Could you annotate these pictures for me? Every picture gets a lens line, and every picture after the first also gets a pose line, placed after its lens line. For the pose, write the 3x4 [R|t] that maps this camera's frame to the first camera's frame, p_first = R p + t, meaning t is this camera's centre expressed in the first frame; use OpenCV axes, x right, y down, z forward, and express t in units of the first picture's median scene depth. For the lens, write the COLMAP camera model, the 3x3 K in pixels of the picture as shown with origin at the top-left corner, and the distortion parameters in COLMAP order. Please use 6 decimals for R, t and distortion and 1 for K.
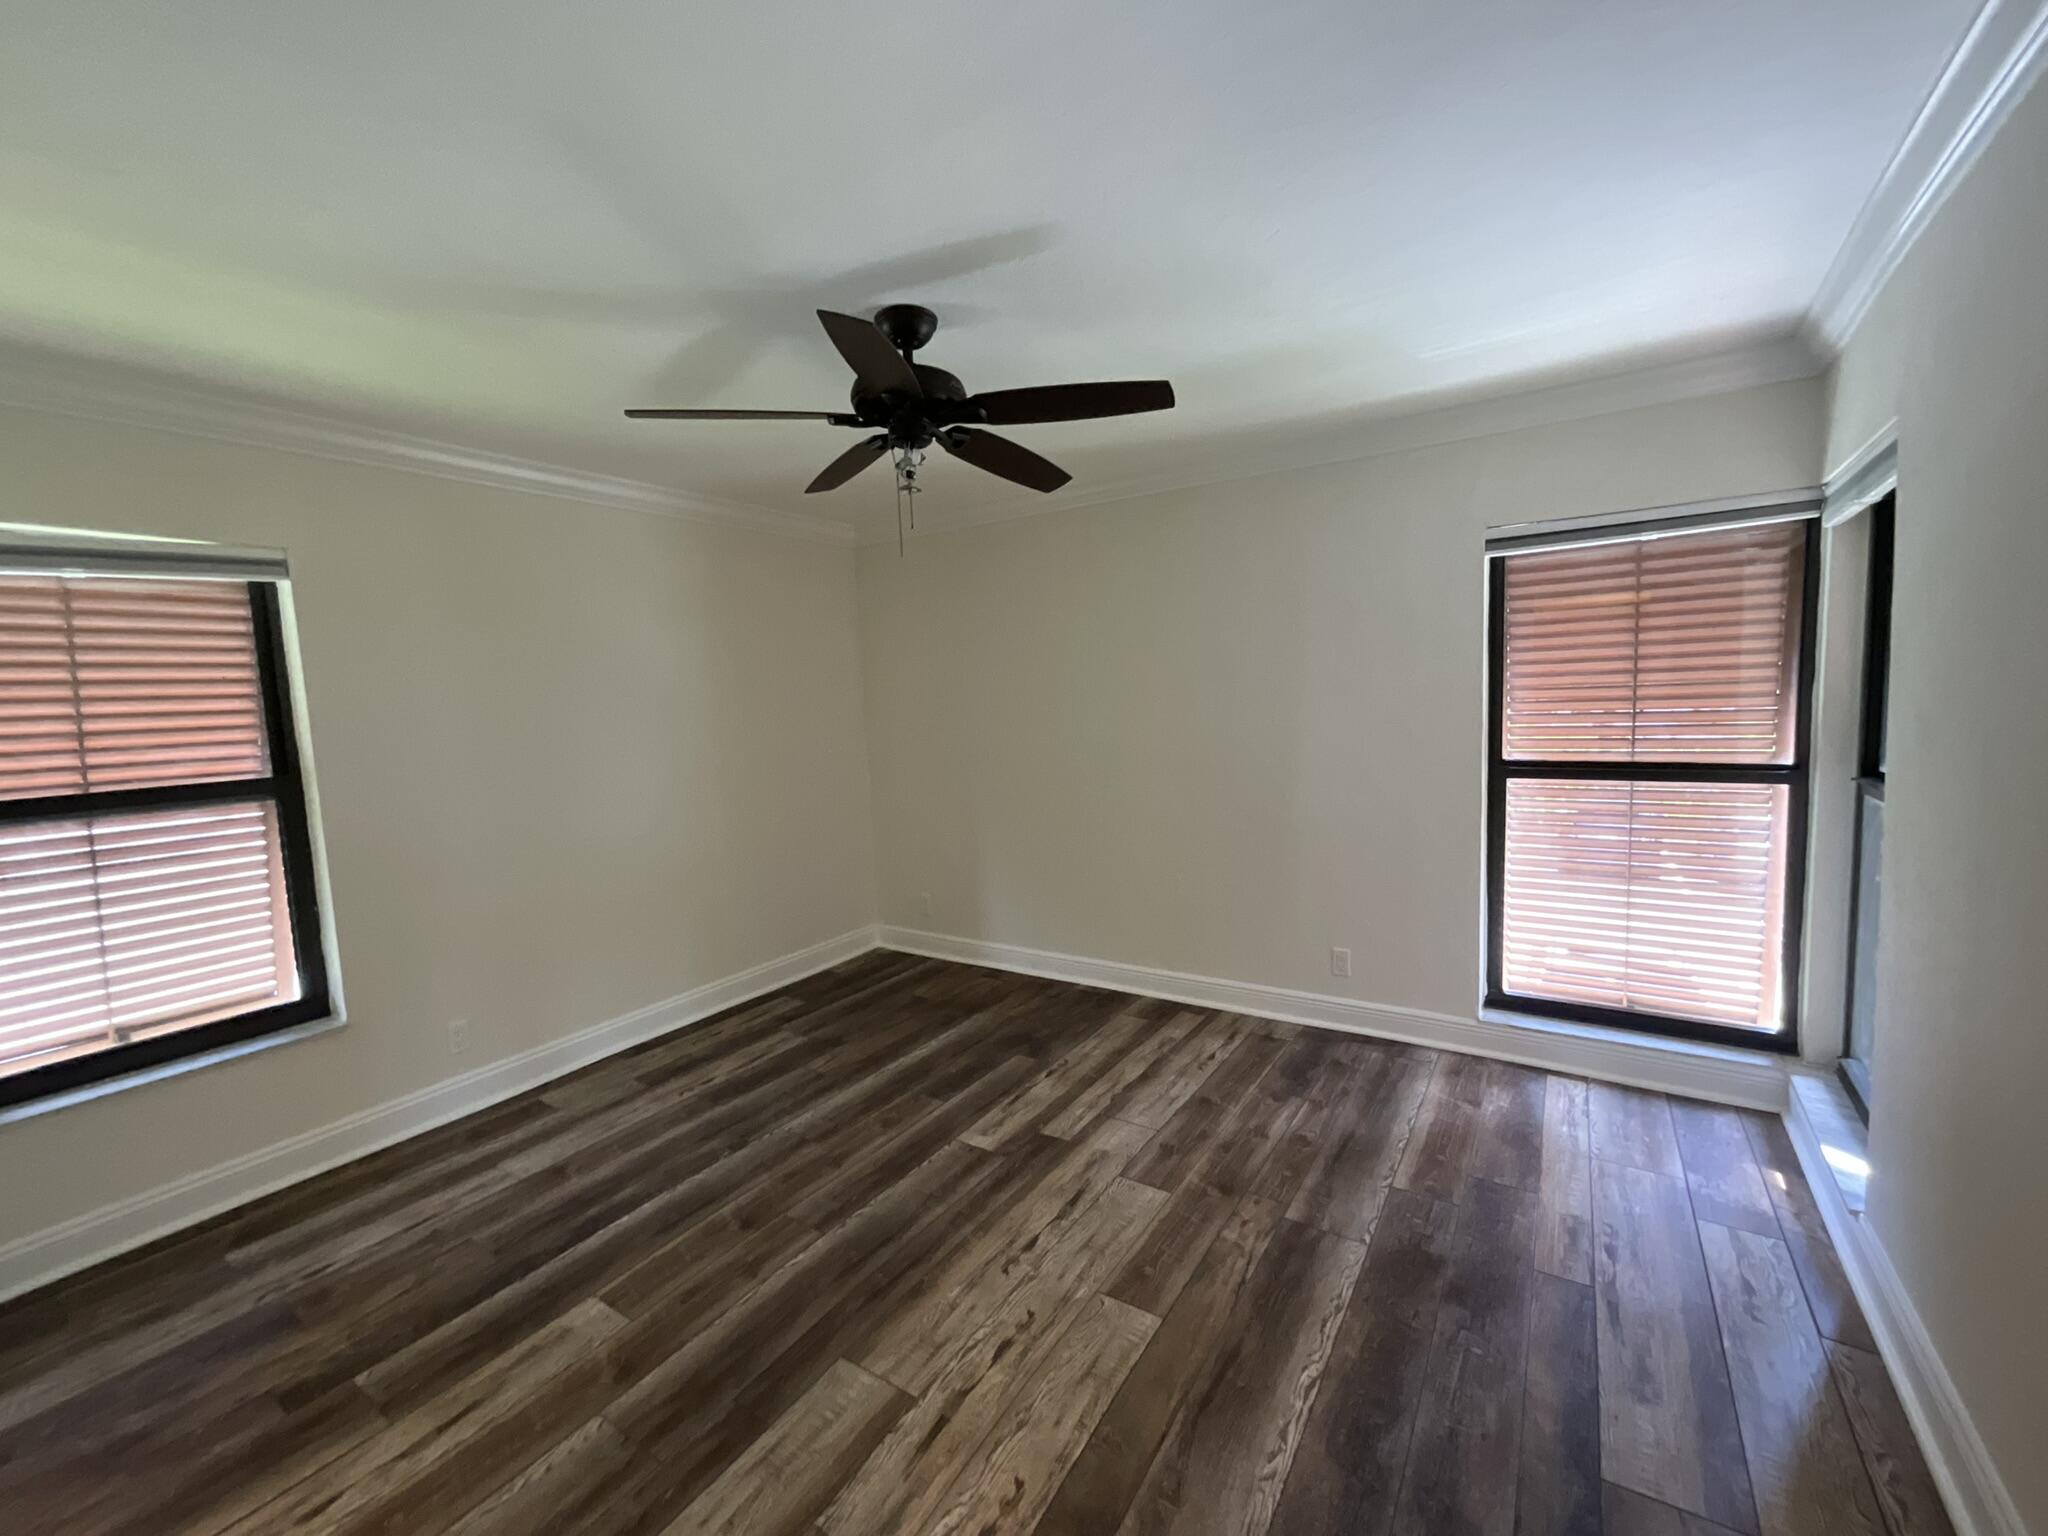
lens RADIAL K [[835.7, 0, 1020.2], [0, 835.7, 765.5], [0, 0, 1]] dist [-0.002310, 0.000026]
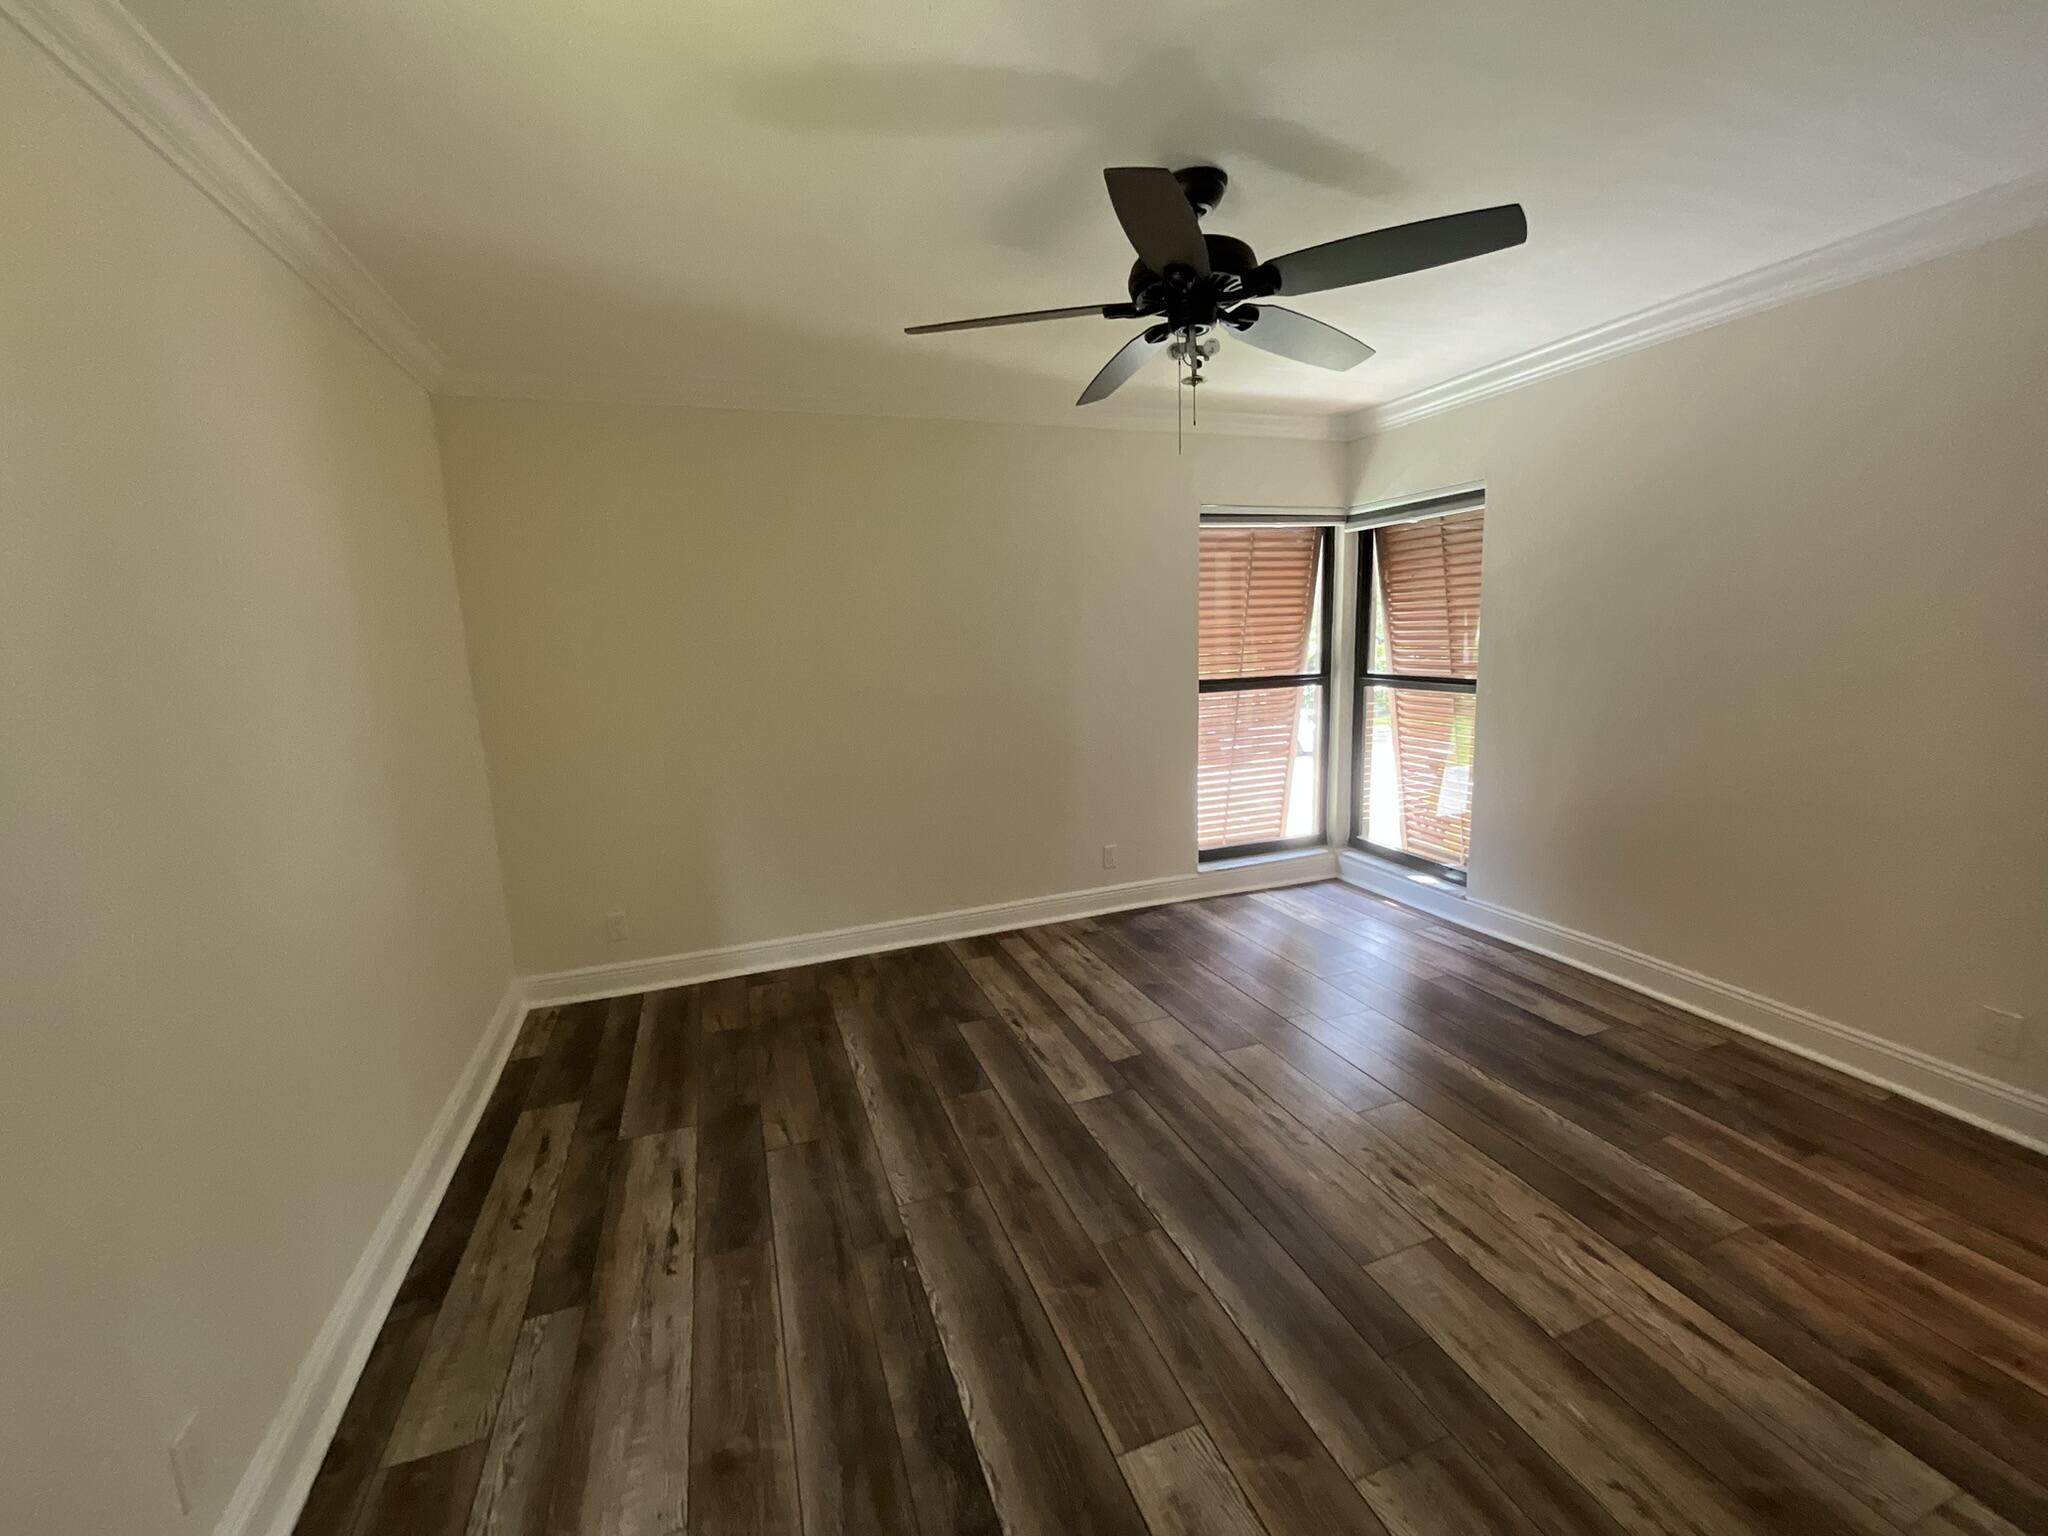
lens RADIAL K [[832.4, 0, 1025.0], [0, 832.4, 767.6], [0, 0, 1]] dist [-0.010727, 0.004841]
pose [[0.587107, -0.115954, 0.801162, -0.715786], [0.081696, 0.993122, 0.083868, -0.001315], [-0.805377, 0.016212, 0.592542, 0.440928]]
